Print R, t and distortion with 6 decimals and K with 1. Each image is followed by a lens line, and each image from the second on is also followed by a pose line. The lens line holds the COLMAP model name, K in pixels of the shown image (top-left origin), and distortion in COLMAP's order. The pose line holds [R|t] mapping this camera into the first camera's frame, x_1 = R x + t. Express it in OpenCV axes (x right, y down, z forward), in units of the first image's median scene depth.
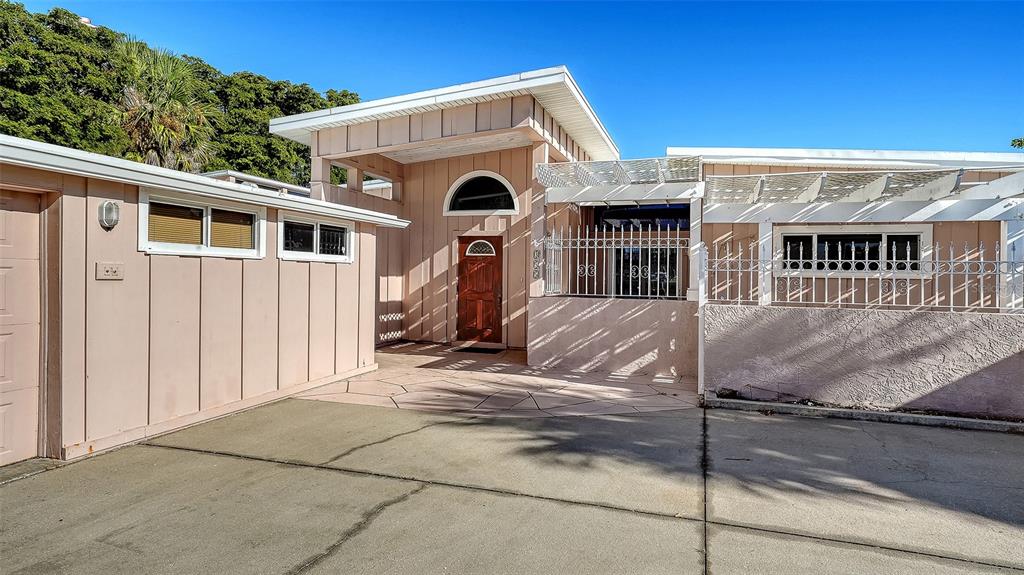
lens RADIAL K [[595.4, 0, 512.0], [0, 595.4, 287.5], [0, 0, 1]] dist [0.025748, -0.000206]
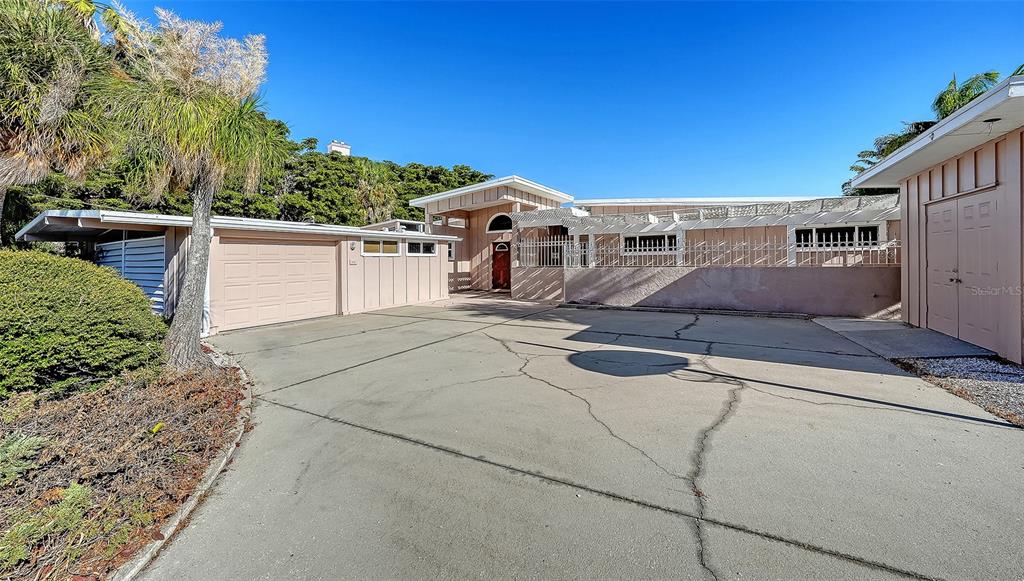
lens RADIAL K [[390.9, 0, 519.0], [0, 390.9, 254.2], [0, 0, 1]] dist [-0.000492, -0.000032]
pose [[0.981550, -0.036457, -0.187698, 0.290099], [0.029792, 0.998825, -0.038213, 0.017919], [0.188871, 0.031916, 0.981483, -0.430860]]
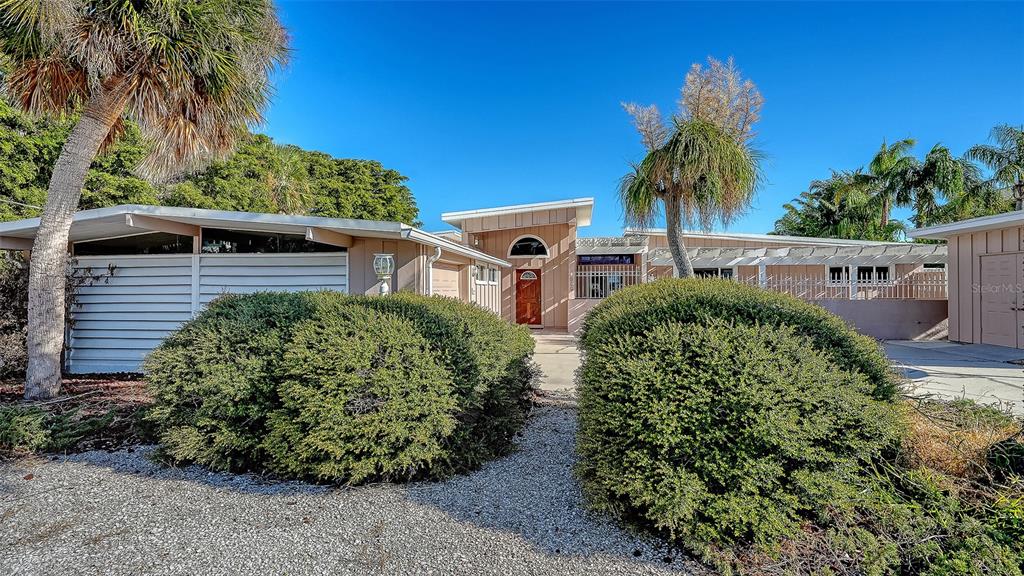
lens RADIAL K [[513.2, 0, 538.3], [0, 513.2, 289.7], [0, 0, 1]] dist [0.028152, 0.000015]
pose [[0.974904, -0.020721, 0.221661, -0.394069], [0.024689, 0.999580, -0.015146, 0.005160], [-0.221254, 0.020238, 0.975006, -0.610465]]
